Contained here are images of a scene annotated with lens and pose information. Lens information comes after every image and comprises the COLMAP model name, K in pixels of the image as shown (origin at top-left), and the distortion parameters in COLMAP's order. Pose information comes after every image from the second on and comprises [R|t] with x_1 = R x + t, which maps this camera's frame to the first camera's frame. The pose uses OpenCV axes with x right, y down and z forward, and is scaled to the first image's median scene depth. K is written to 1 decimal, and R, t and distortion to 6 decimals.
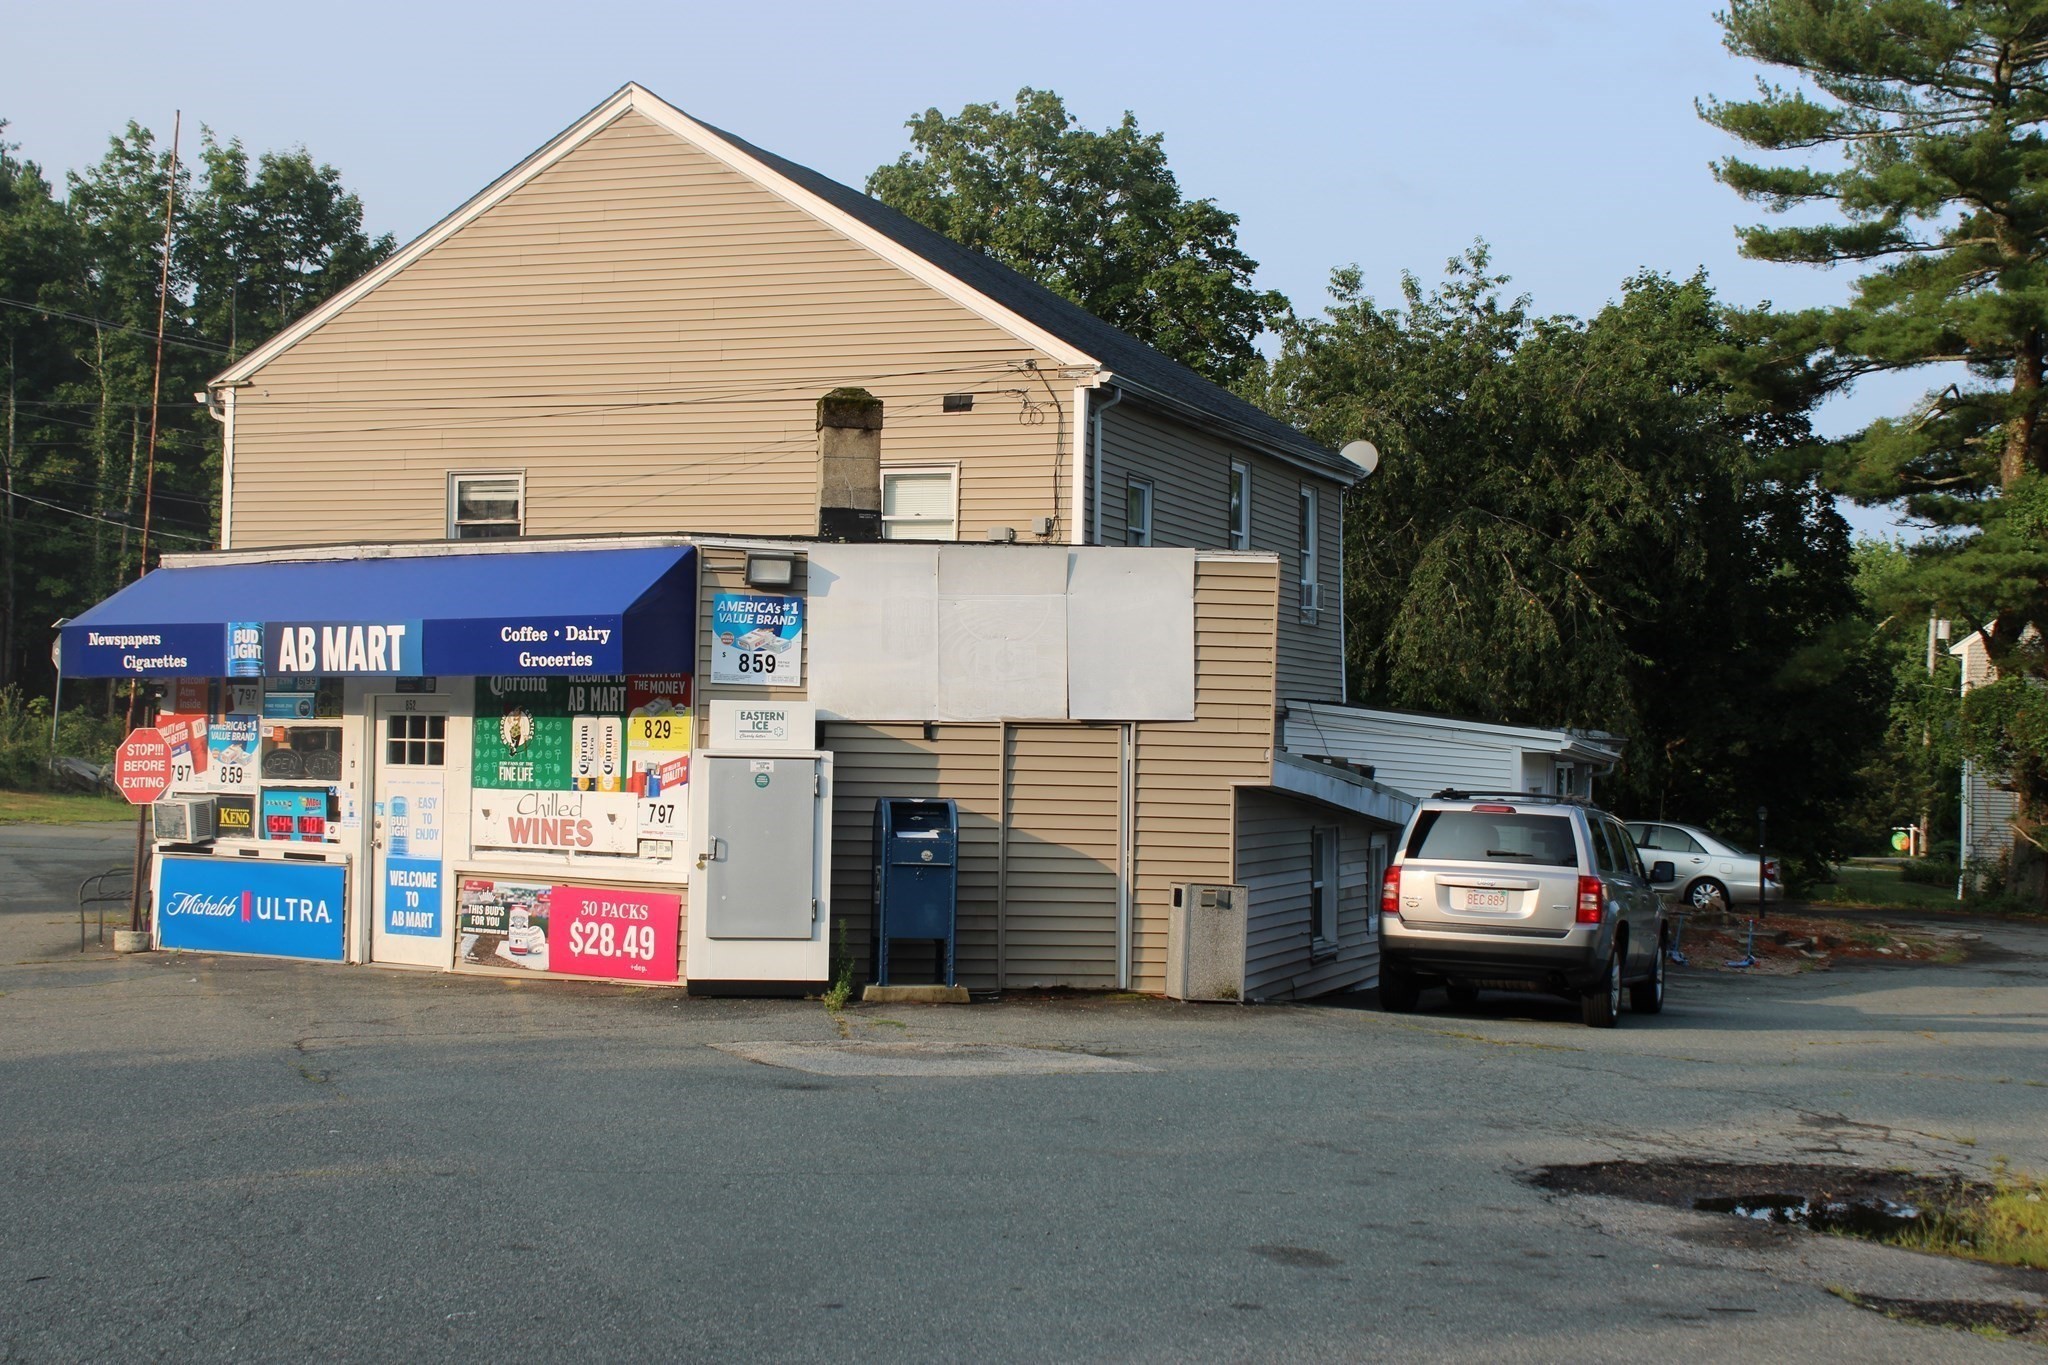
lens RADIAL K [[3044.2, 0, 1024.4], [0, 3044.2, 683.0], [0, 0, 1]] dist [0.003479, 0.003296]
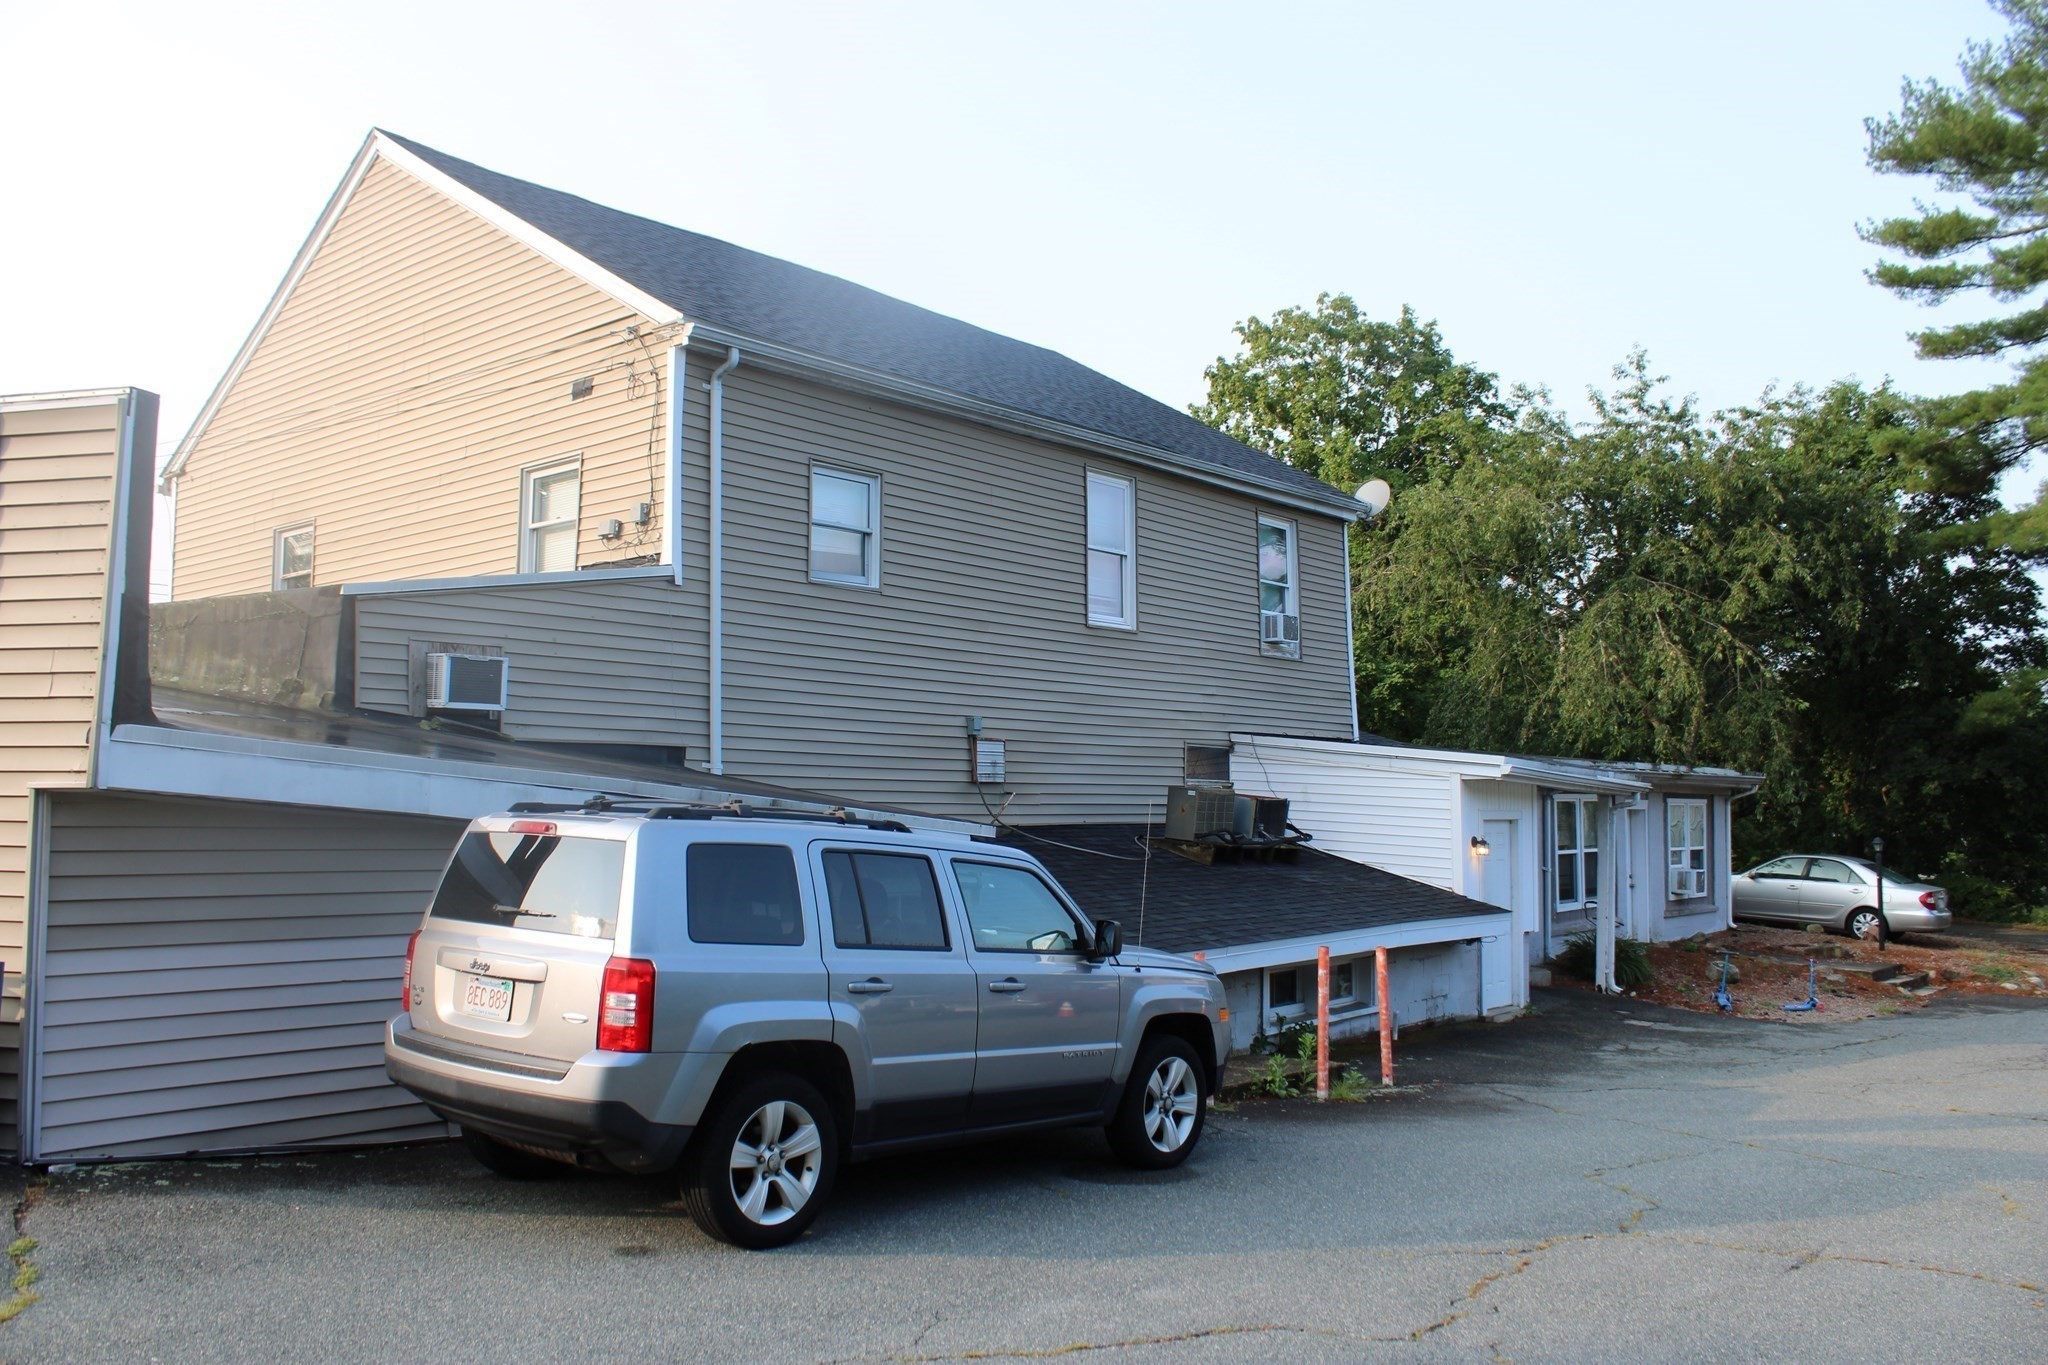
lens RADIAL K [[1717.4, 0, 1024.0], [0, 1717.4, 682.5], [0, 0, 1]] dist [-0.164824, 0.158278]
pose [[0.932076, -0.044337, -0.359540, 0.158989], [0.022074, 0.997589, -0.065795, 0.017095], [0.361590, 0.053390, 0.930807, 0.344636]]
